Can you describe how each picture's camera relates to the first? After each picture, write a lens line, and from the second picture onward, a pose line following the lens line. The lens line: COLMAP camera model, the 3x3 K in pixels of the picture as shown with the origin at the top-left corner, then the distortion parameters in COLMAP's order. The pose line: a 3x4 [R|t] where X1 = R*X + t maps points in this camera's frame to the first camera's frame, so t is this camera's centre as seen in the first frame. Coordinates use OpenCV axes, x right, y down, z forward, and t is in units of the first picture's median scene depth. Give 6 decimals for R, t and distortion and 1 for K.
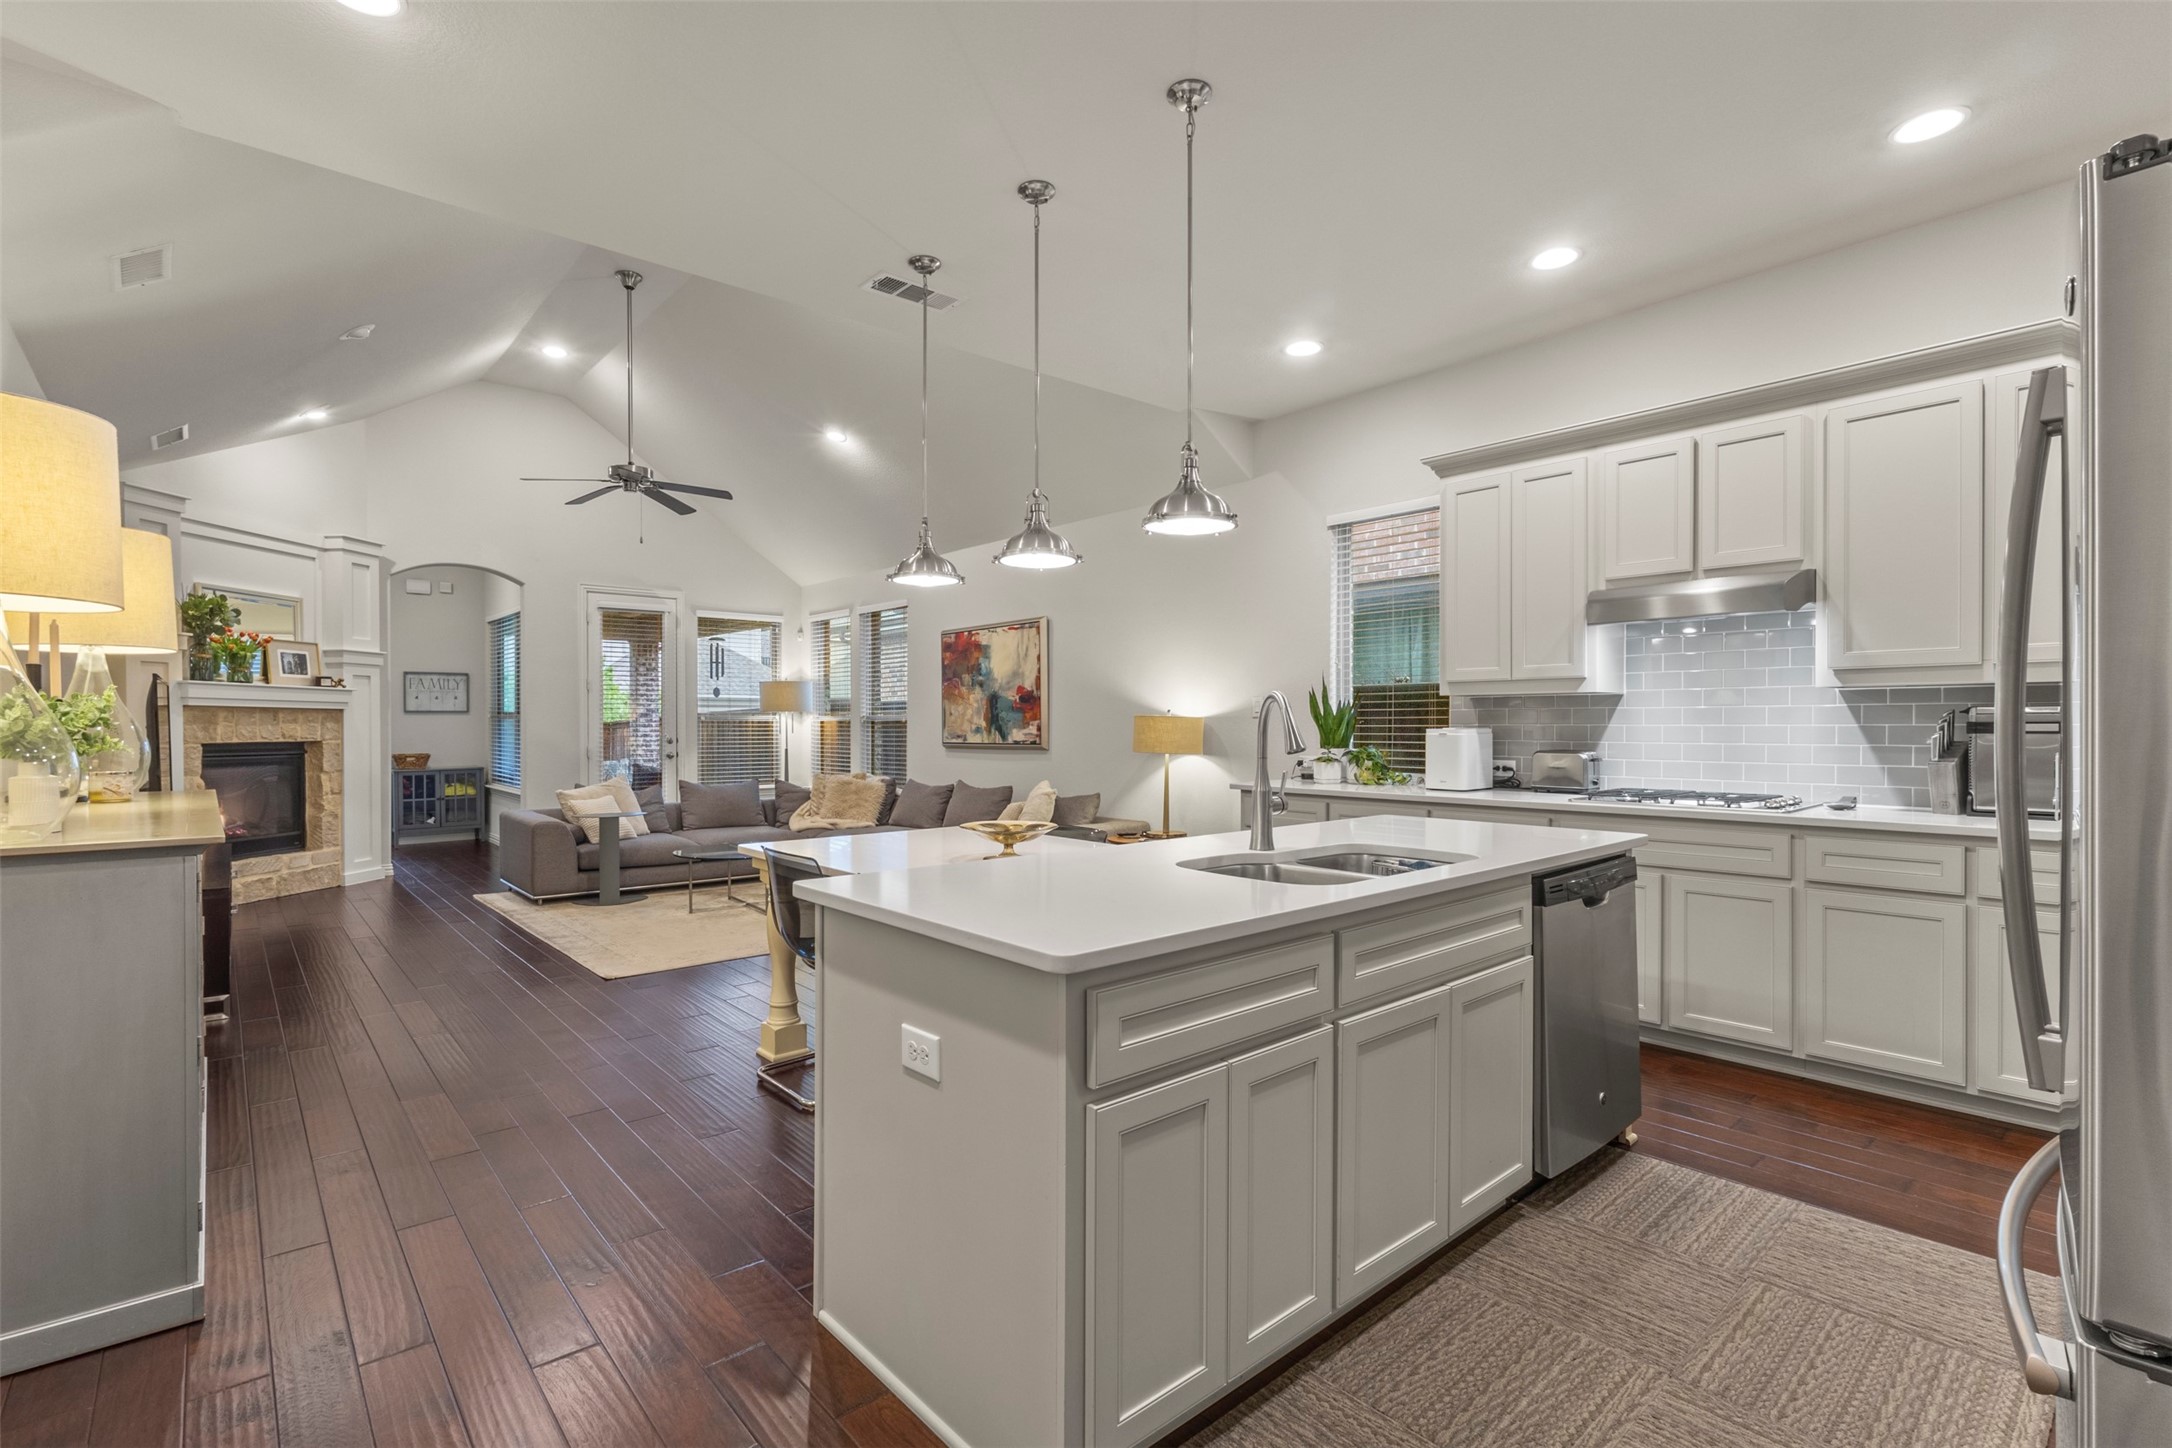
lens RADIAL K [[994.1, 0, 1081.1], [0, 994.1, 727.5], [0, 0, 1]] dist [-0.004044, 0.001666]
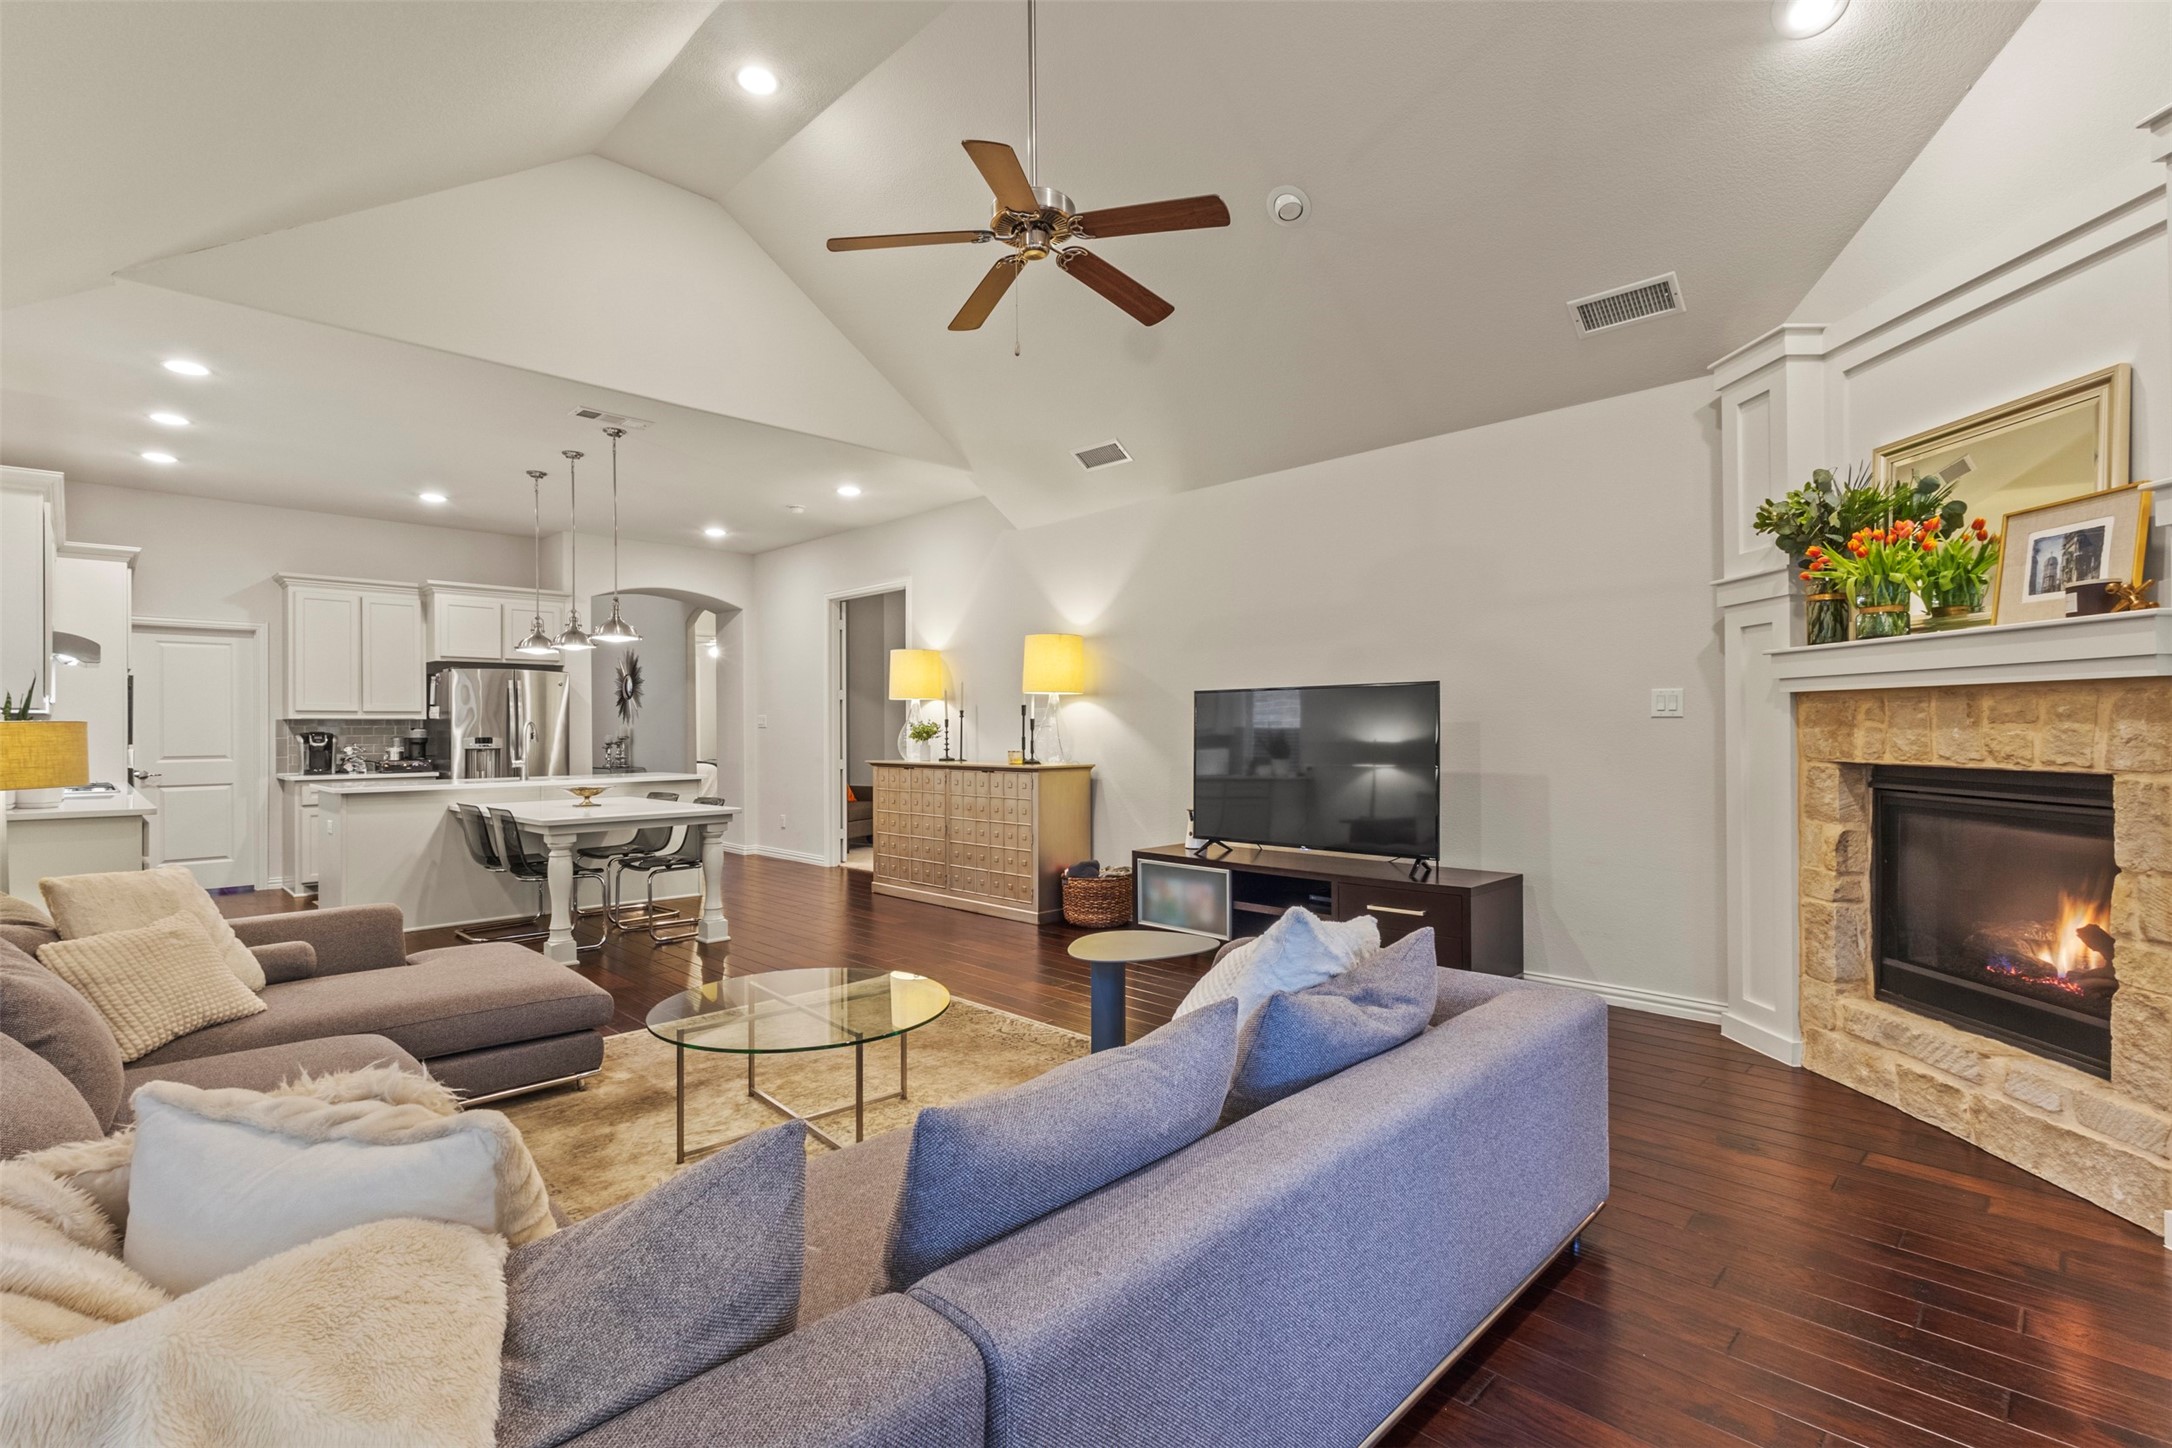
lens RADIAL K [[994.1, 0, 1094.2], [0, 994.1, 725.1], [0, 0, 1]] dist [-0.004044, 0.001666]
pose [[-0.998757, 0.004108, -0.049670, -0.485659], [0.004402, 0.999973, -0.005802, -0.002952], [0.049645, -0.006014, -0.998749, 1.495191]]
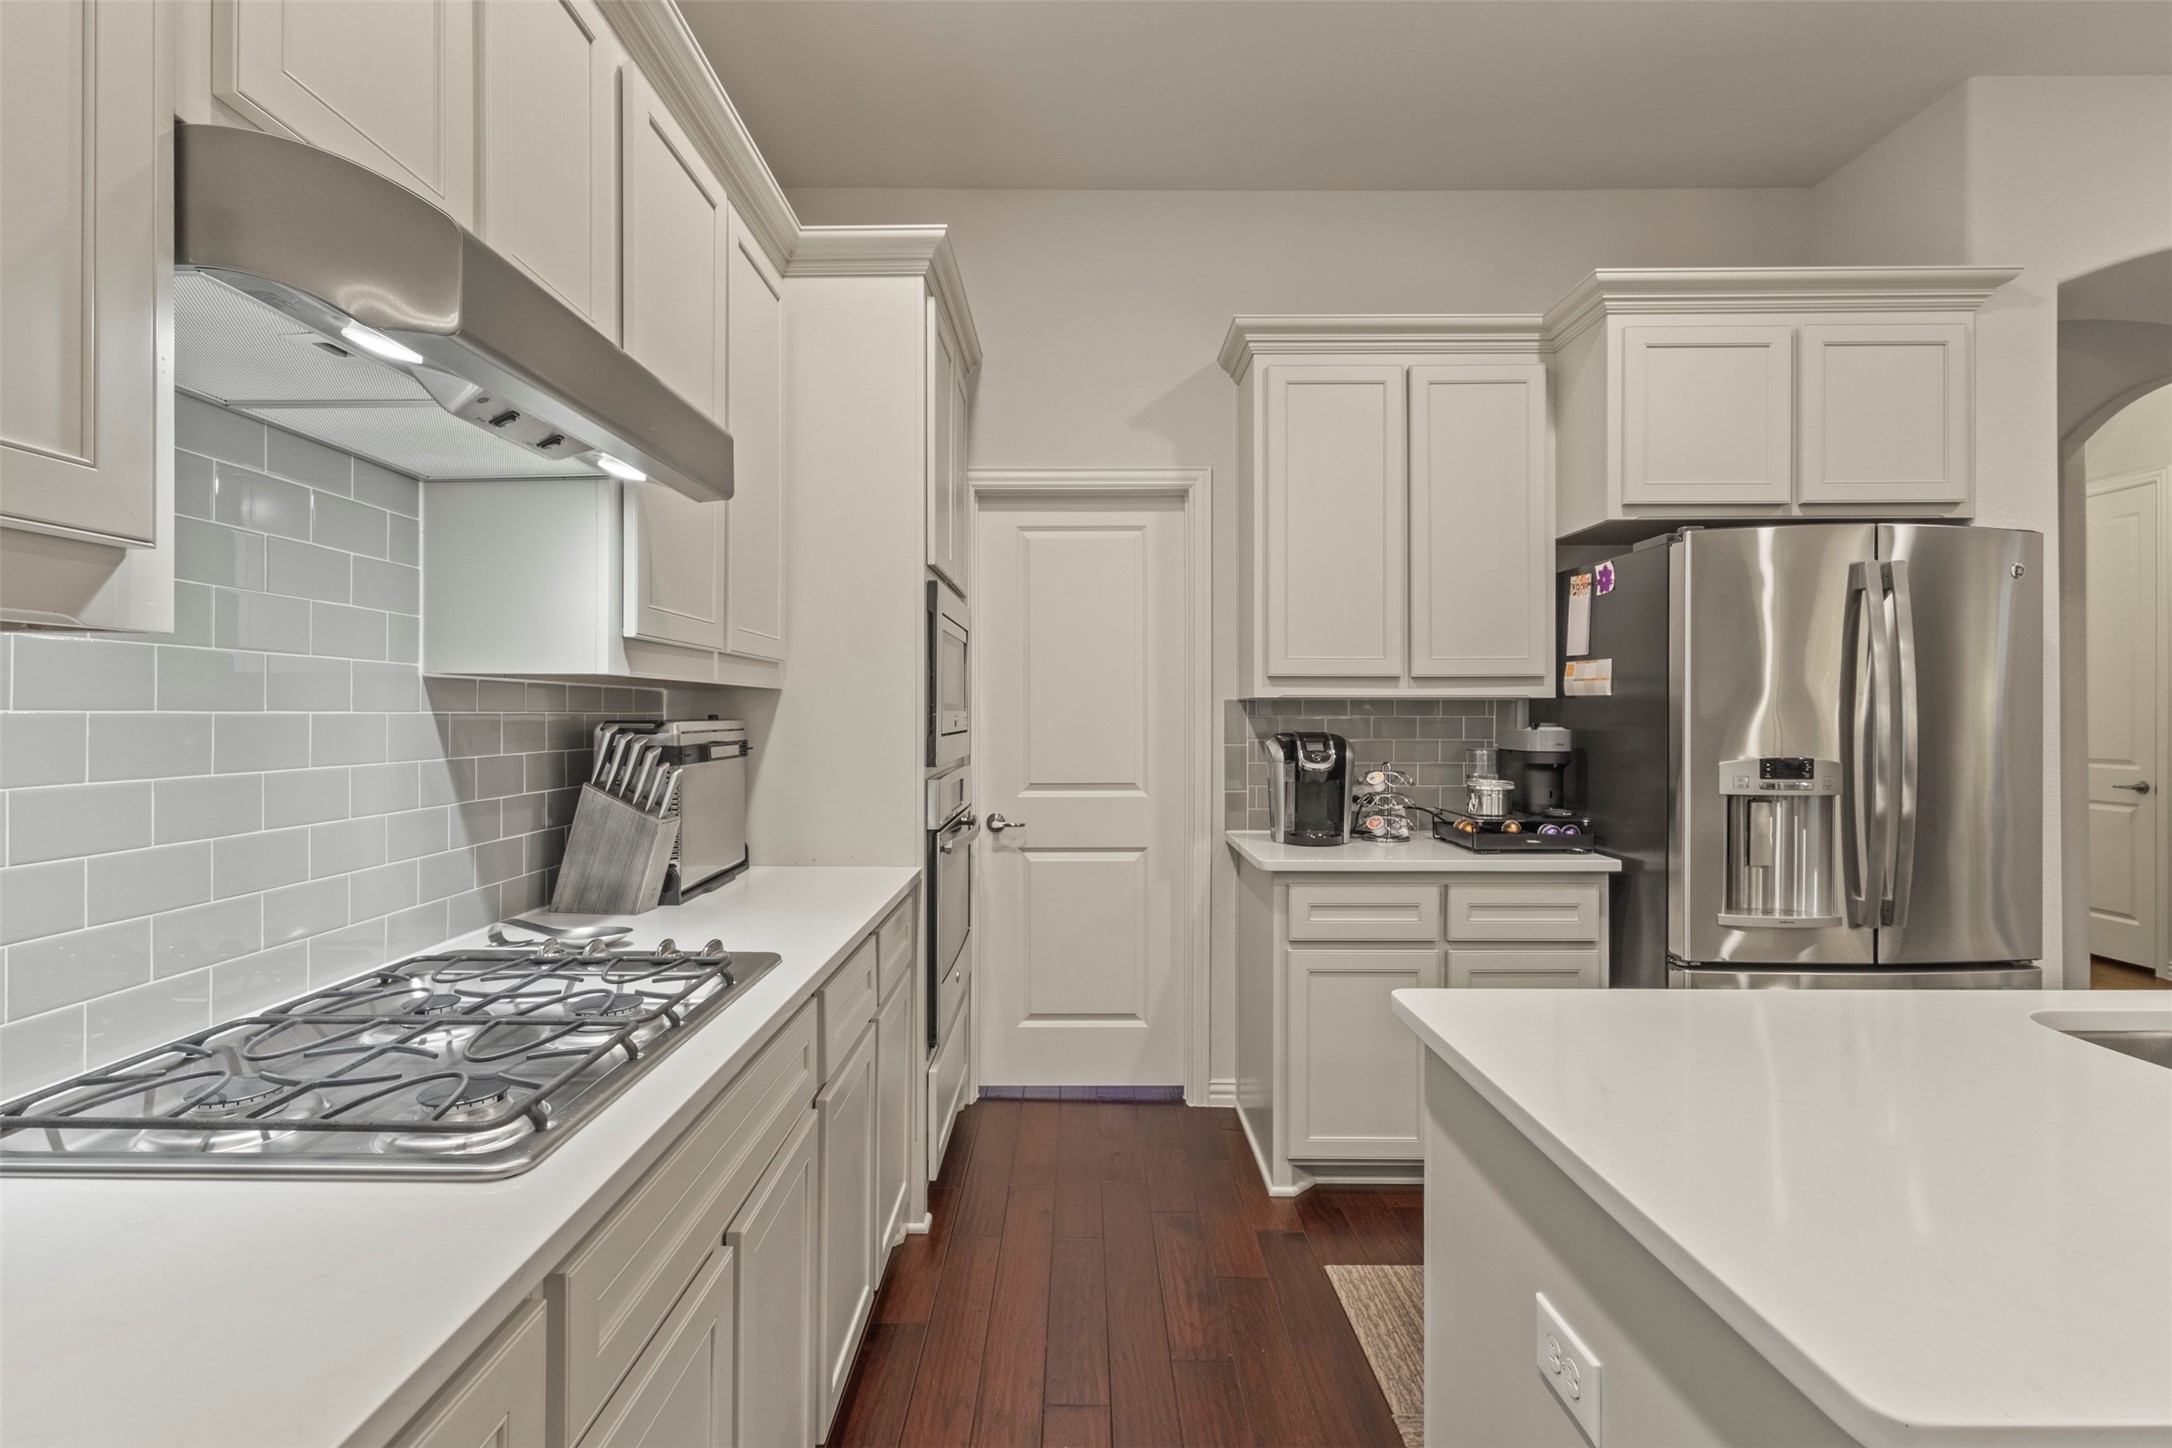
lens RADIAL K [[994.1, 0, 1076.2], [0, 994.1, 715.3], [0, 0, 1]] dist [-0.004044, 0.001666]
pose [[-0.730587, -0.002985, 0.682813, 0.169183], [-0.004756, 0.999988, -0.000718, -0.012589], [-0.682803, -0.003772, -0.730593, 0.647264]]
